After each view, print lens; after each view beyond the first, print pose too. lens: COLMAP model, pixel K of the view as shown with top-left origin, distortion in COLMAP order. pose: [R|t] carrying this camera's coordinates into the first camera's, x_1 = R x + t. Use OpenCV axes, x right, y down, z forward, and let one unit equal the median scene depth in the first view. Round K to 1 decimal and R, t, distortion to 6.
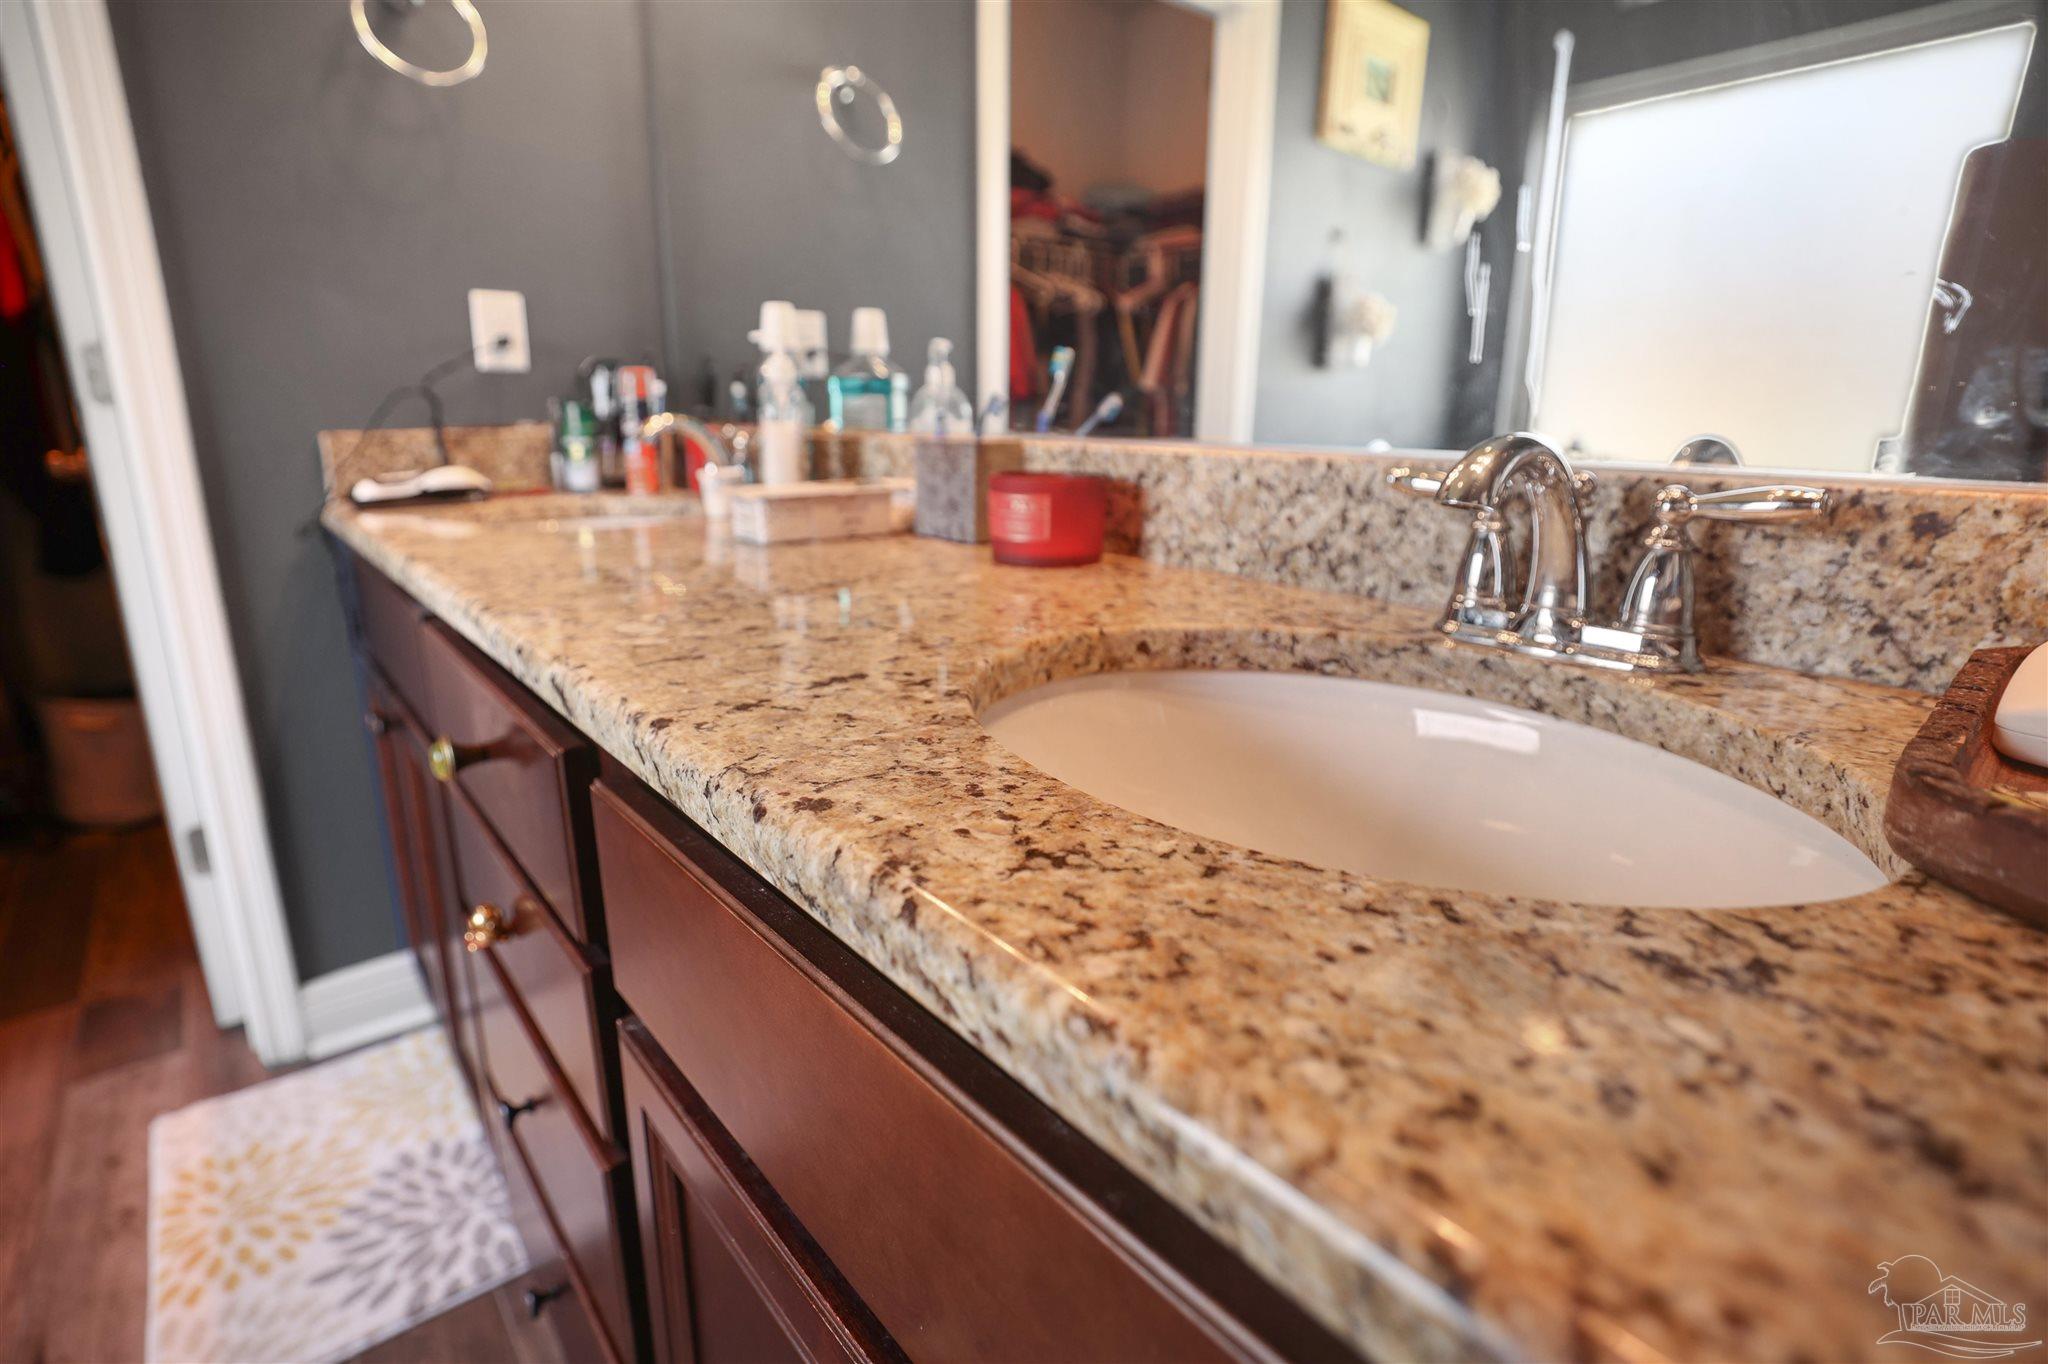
lens RADIAL K [[1067.5, 0, 1010.1], [0, 1067.5, 663.7], [0, 0, 1]] dist [-0.044909, 0.022750]
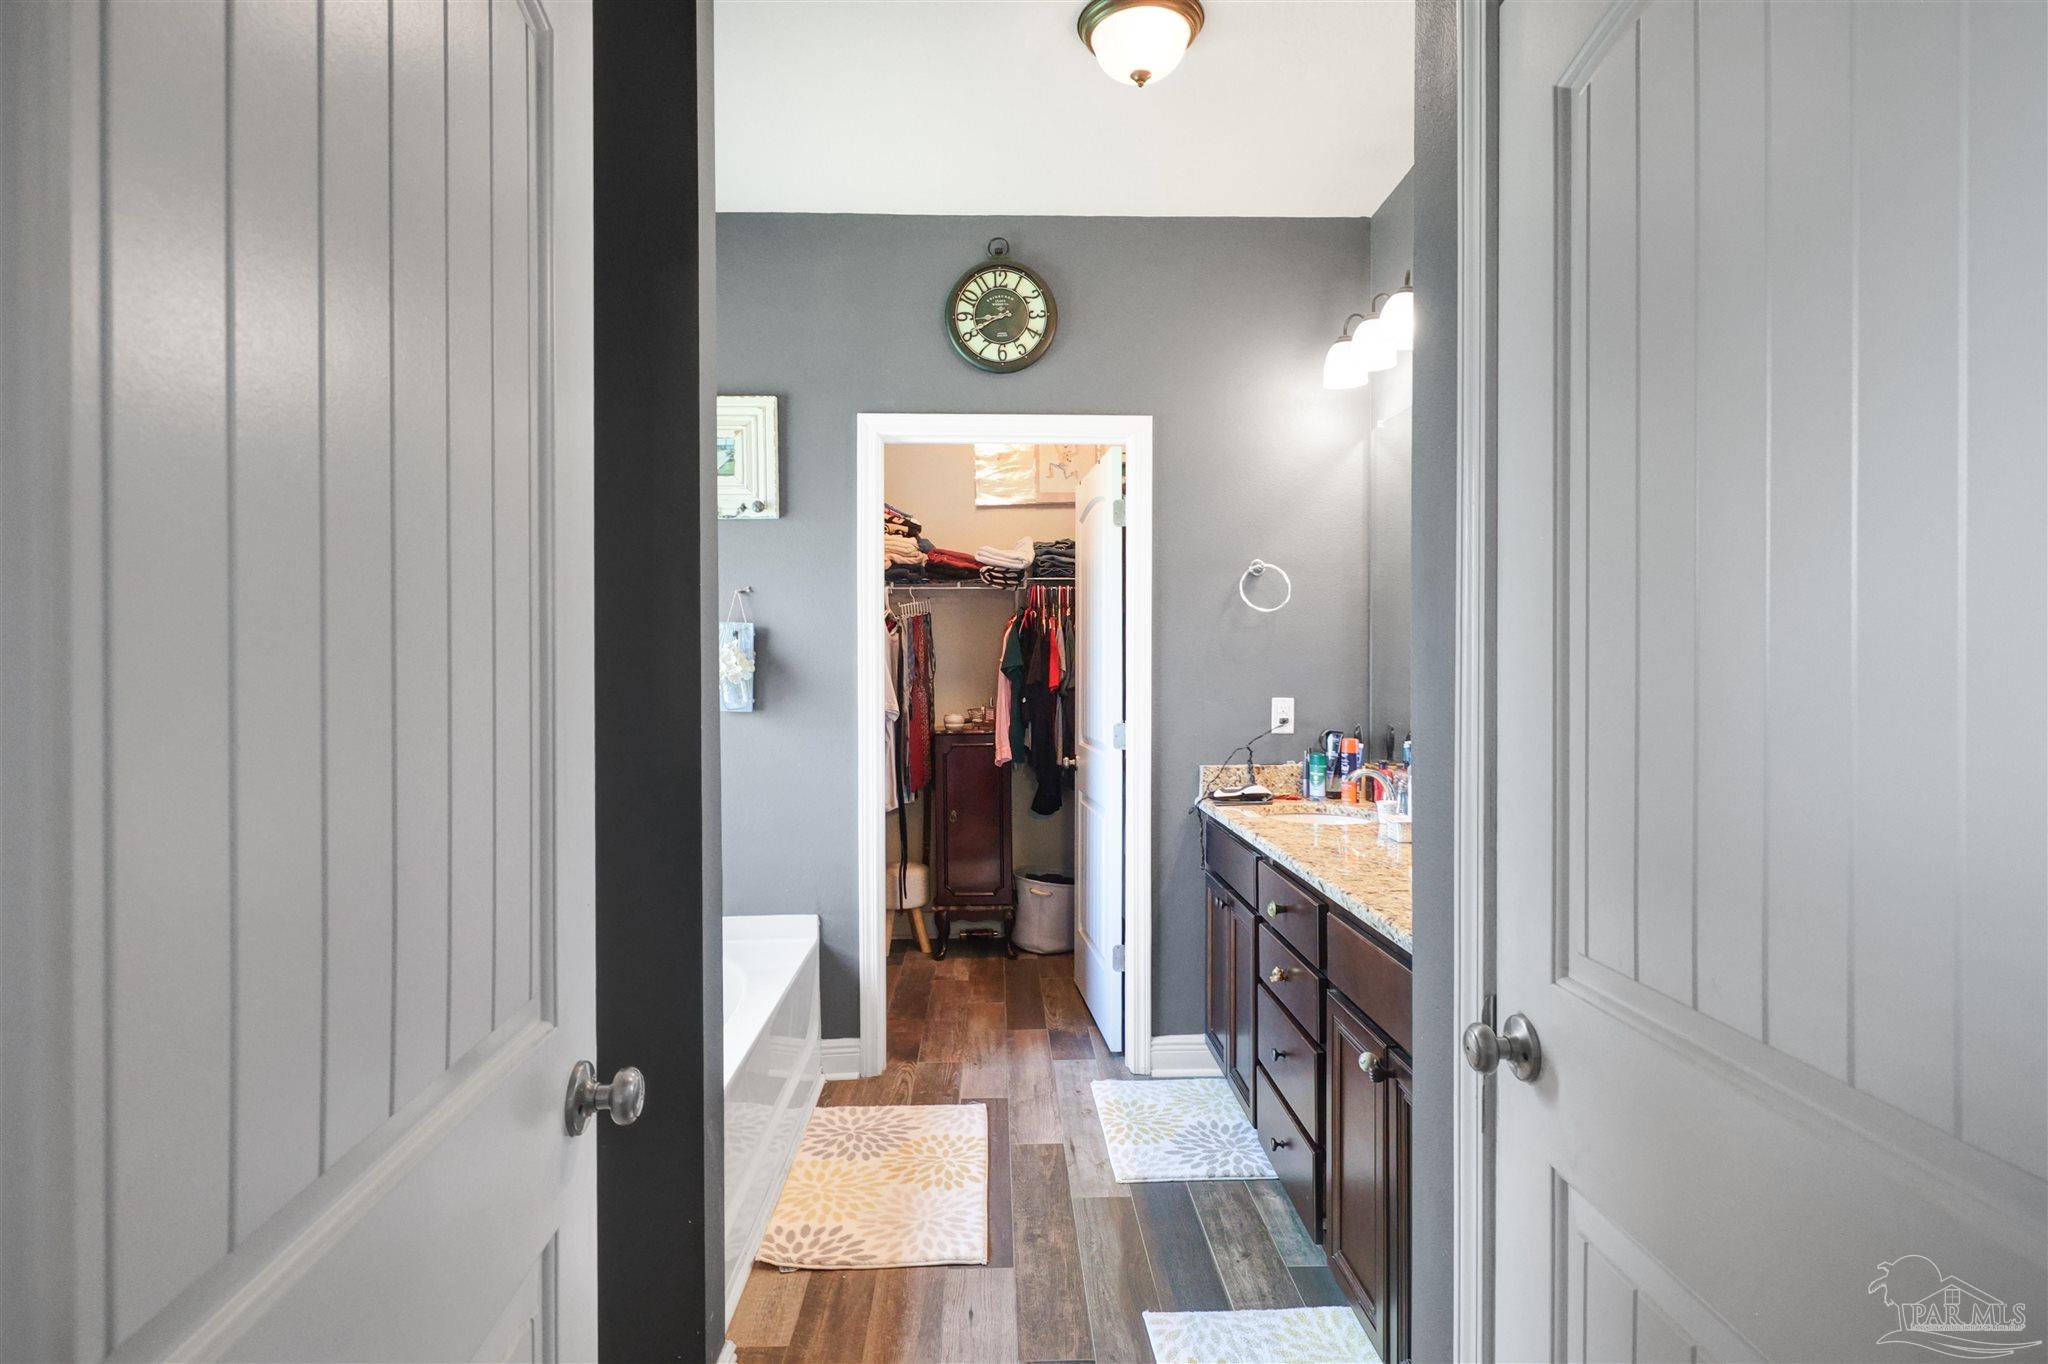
lens RADIAL K [[1067.5, 0, 1010.1], [0, 1067.5, 663.7], [0, 0, 1]] dist [-0.044909, 0.022750]
pose [[0.803875, 0.001666, -0.594796, 0.309167], [-0.143079, 0.971174, -0.190653, 0.048010], [0.577334, 0.238364, 0.780941, -0.928484]]
